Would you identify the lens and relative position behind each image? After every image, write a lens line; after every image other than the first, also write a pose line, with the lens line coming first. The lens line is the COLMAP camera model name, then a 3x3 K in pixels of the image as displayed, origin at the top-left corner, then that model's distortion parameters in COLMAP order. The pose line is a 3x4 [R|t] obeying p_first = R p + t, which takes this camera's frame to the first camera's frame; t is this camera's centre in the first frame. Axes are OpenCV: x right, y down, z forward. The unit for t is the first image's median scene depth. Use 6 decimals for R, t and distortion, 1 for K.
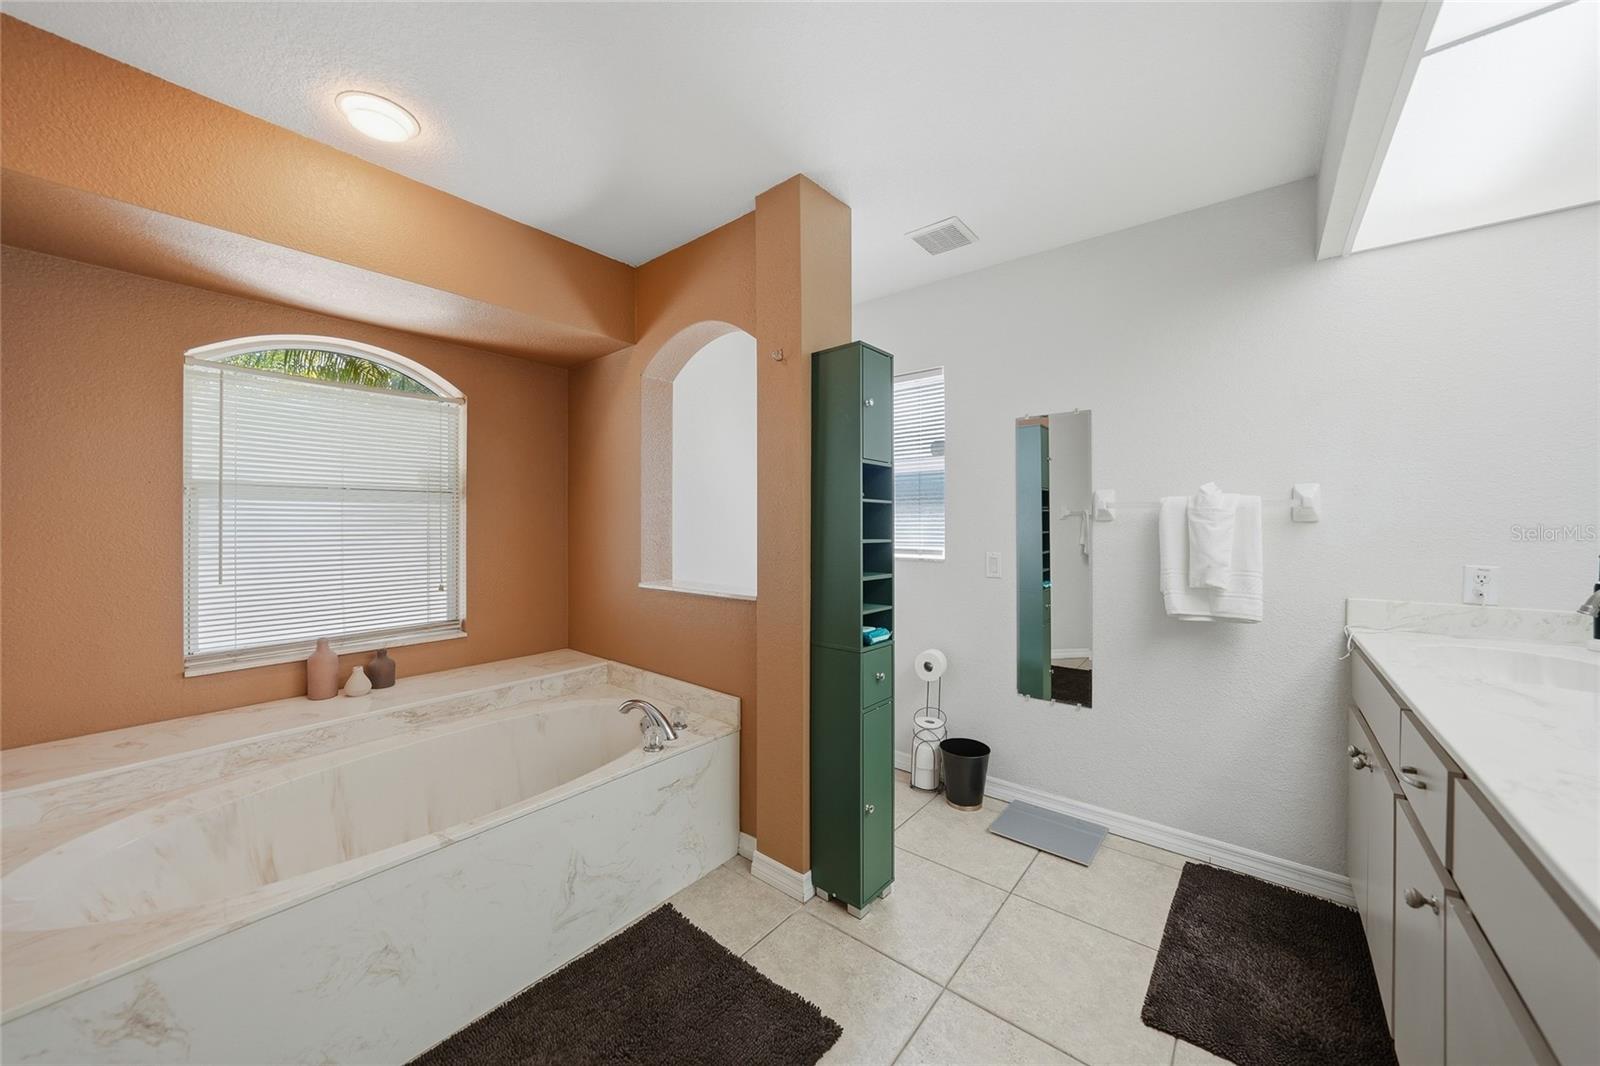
lens RADIAL K [[569.3, 0, 807.2], [0, 569.3, 523.7], [0, 0, 1]] dist [-0.022722, 0.004611]
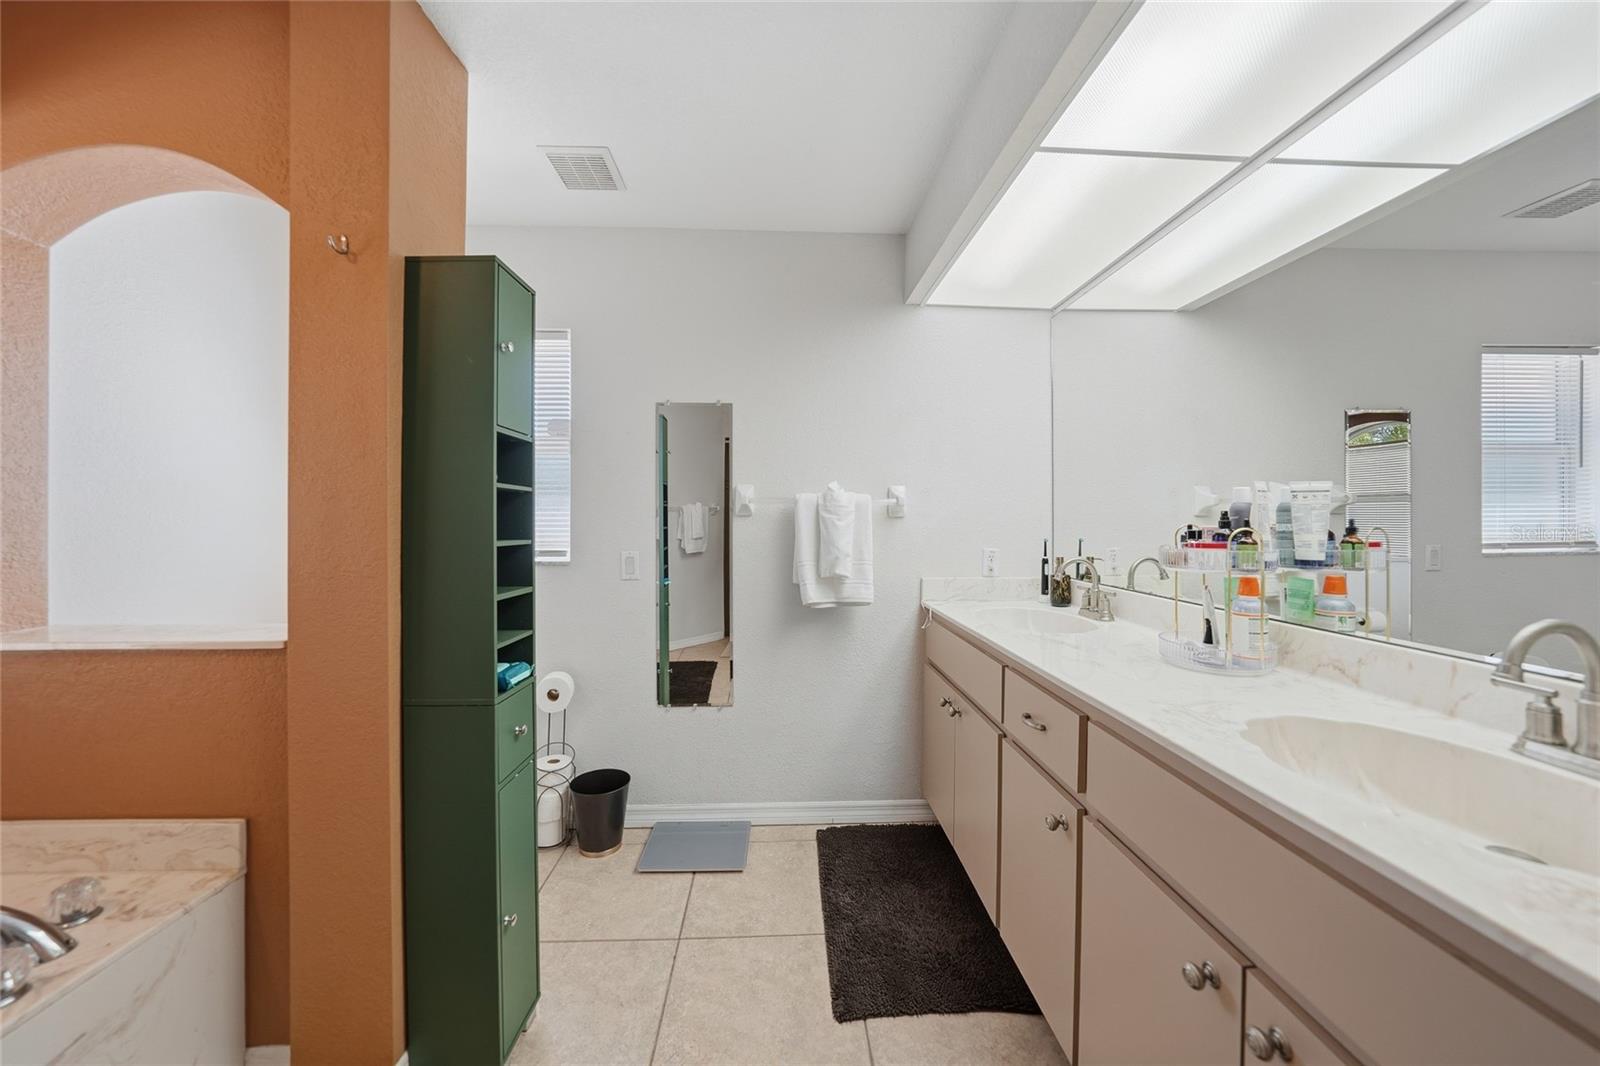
lens RADIAL K [[569.3, 0, 806.4], [0, 569.3, 518.0], [0, 0, 1]] dist [-0.022722, 0.004611]
pose [[0.747580, 0.000824, 0.664171, -0.072023], [-0.000013, 0.999999, -0.001226, -0.000014], [-0.664171, 0.000908, 0.747580, 0.206600]]
